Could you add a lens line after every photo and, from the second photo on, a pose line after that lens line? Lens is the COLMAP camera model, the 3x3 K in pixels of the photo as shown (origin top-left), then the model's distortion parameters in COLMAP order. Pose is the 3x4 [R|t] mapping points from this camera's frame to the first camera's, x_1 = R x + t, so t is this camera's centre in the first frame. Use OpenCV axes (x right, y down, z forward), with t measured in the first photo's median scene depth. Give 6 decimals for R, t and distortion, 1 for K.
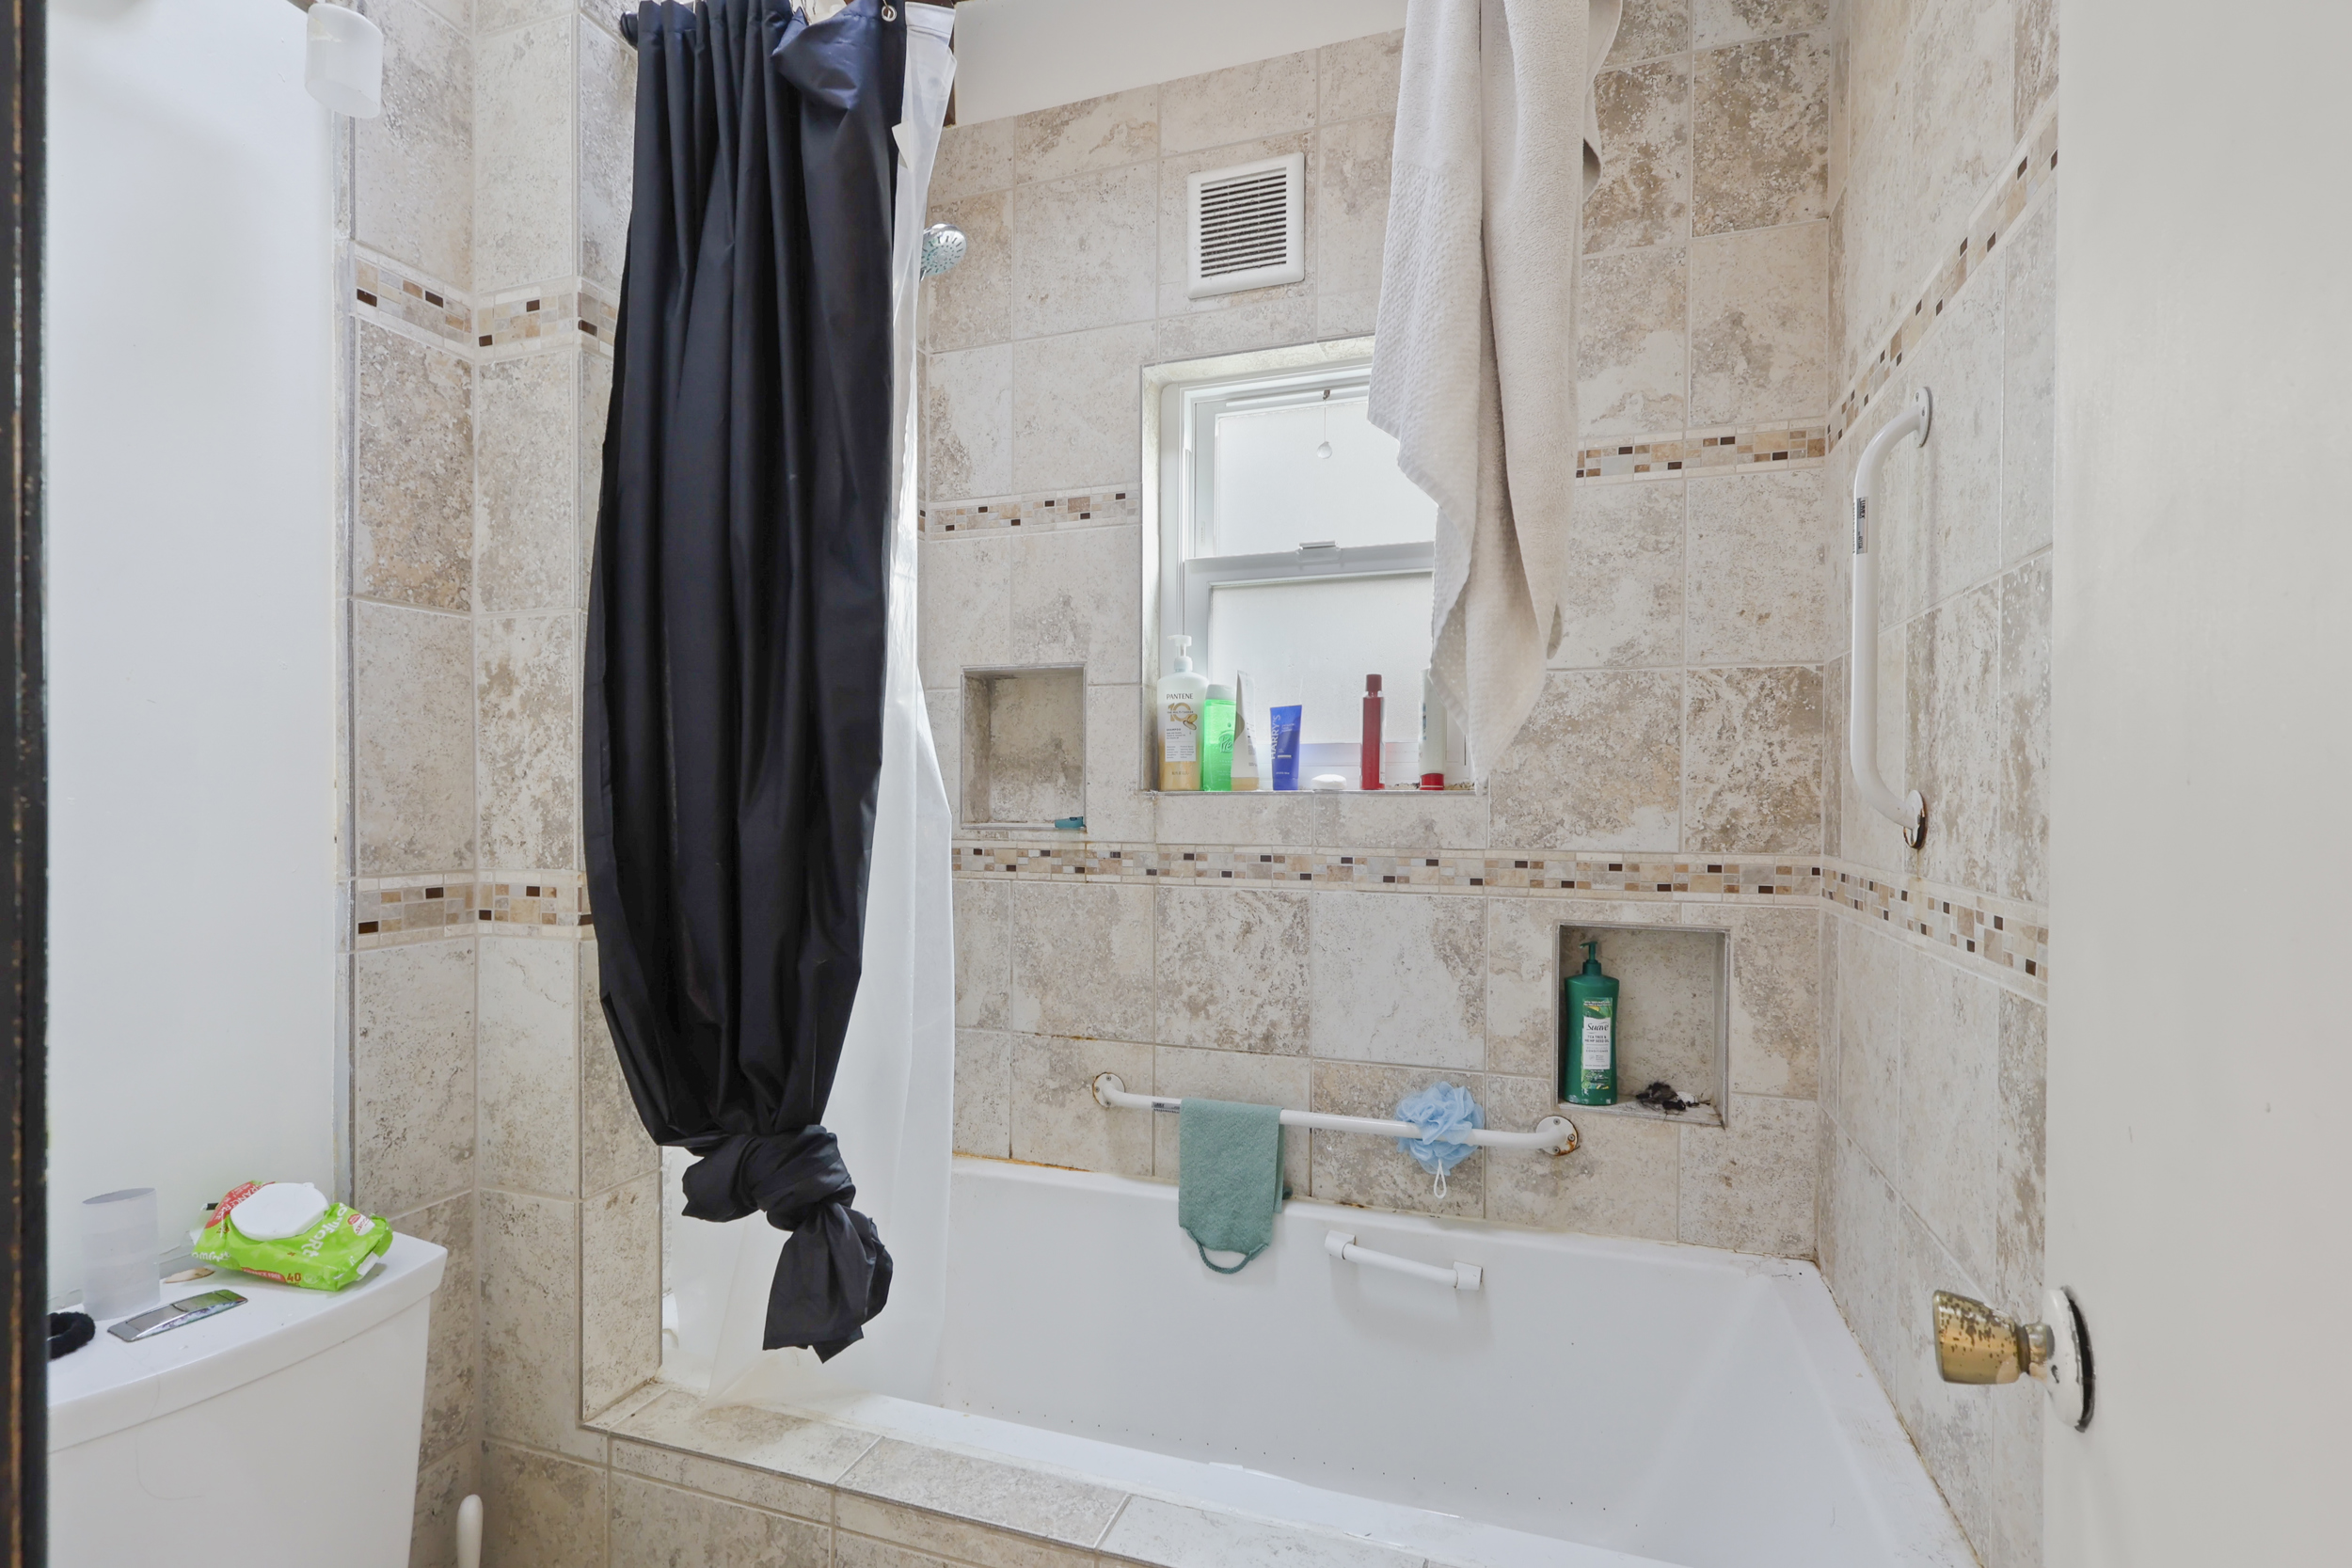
lens RADIAL K [[1090.3, 0, 1179.3], [0, 1090.3, 794.7], [0, 0, 1]] dist [0.001361, -0.000474]
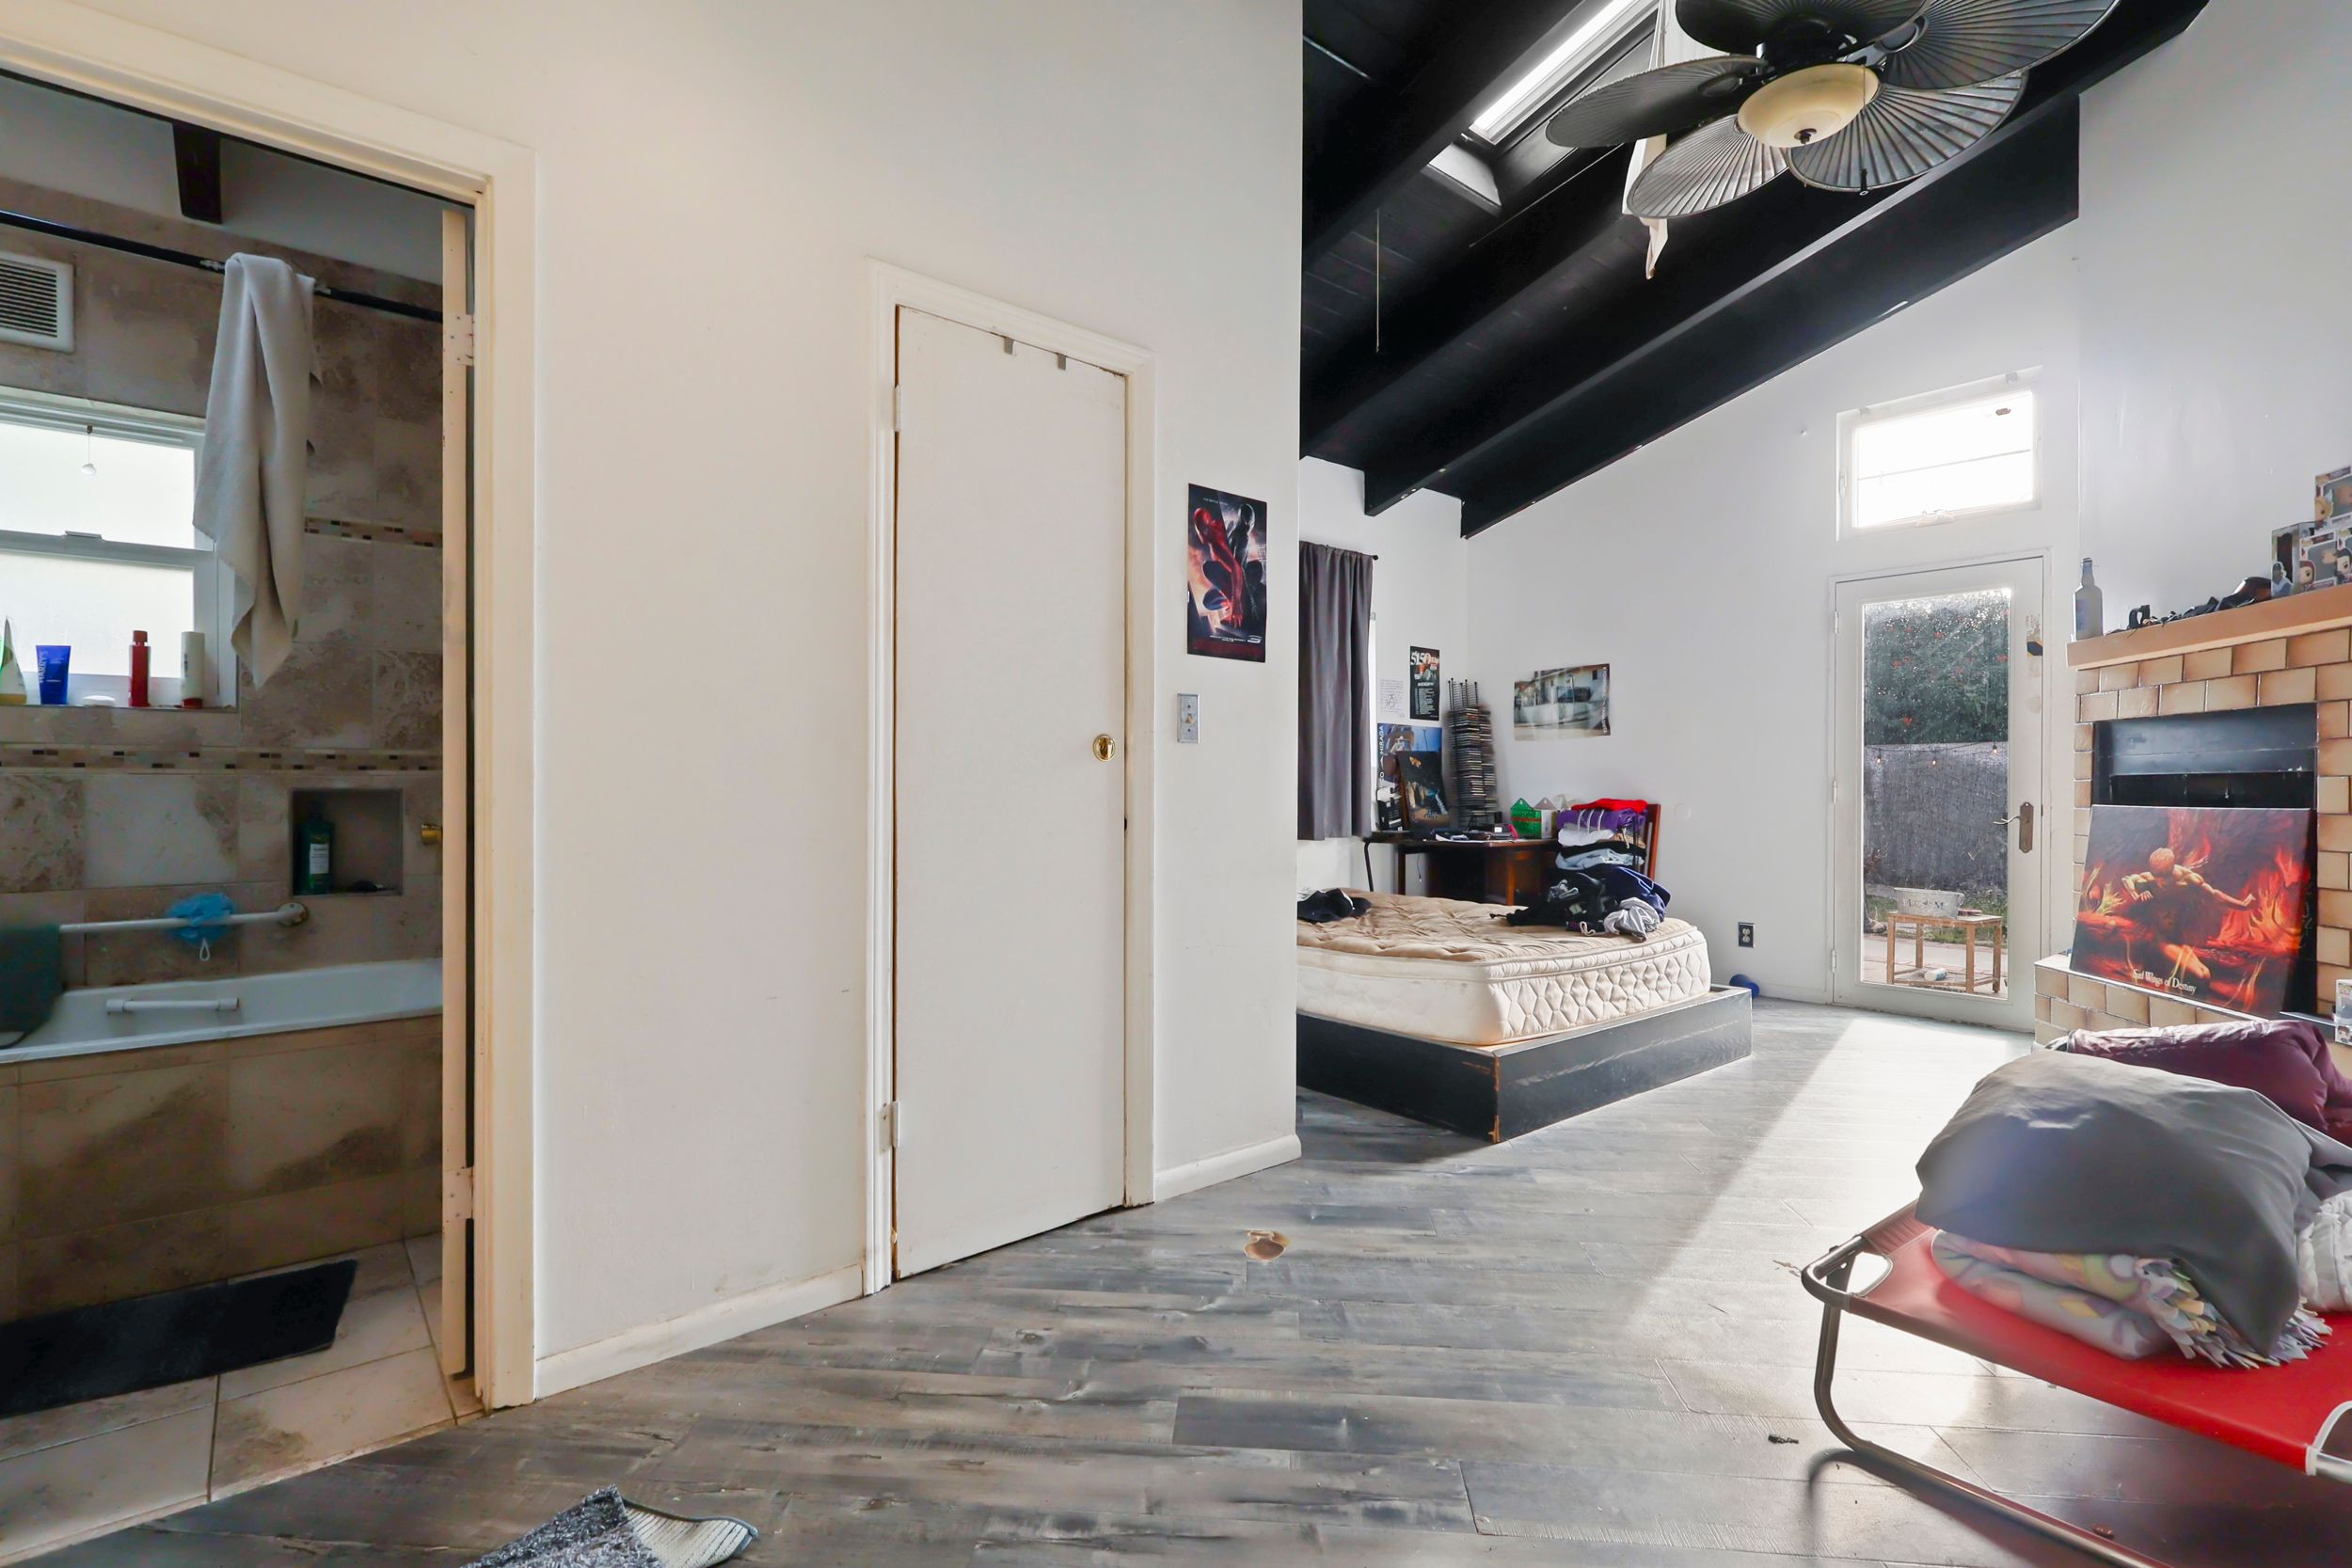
lens RADIAL K [[1090.3, 0, 1178.9], [0, 1090.3, 794.8], [0, 0, 1]] dist [0.001361, -0.000474]
pose [[0.516606, -0.006211, 0.856201, -0.393173], [0.004357, 0.999980, 0.004625, 0.121682], [-0.856212, 0.001342, 0.516623, -1.059206]]
